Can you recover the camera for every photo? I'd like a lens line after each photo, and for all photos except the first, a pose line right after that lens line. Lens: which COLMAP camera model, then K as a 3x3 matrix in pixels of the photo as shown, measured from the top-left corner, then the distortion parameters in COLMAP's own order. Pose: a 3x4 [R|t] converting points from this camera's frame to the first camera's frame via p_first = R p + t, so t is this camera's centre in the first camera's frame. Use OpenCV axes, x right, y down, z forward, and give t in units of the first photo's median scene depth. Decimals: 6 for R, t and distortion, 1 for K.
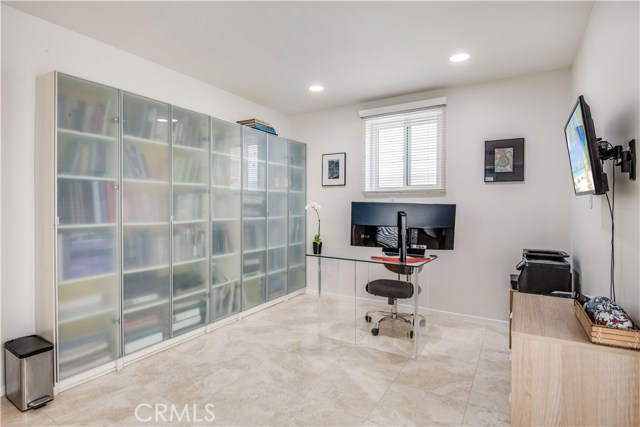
lens RADIAL K [[330.7, 0, 316.5], [0, 330.7, 209.4], [0, 0, 1]] dist [0.002879, -0.000429]
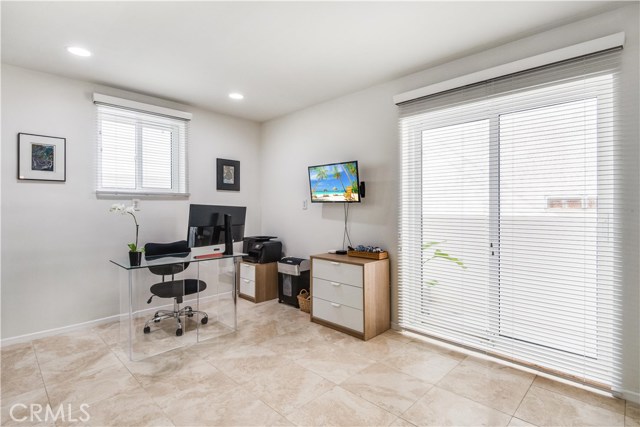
lens RADIAL K [[330.7, 0, 315.9], [0, 330.7, 211.9], [0, 0, 1]] dist [0.002879, -0.000429]
pose [[0.209486, -0.012586, 0.977731, -0.697816], [0.013421, 0.999860, 0.009995, -0.003538], [-0.977720, 0.011028, 0.209625, 0.359325]]
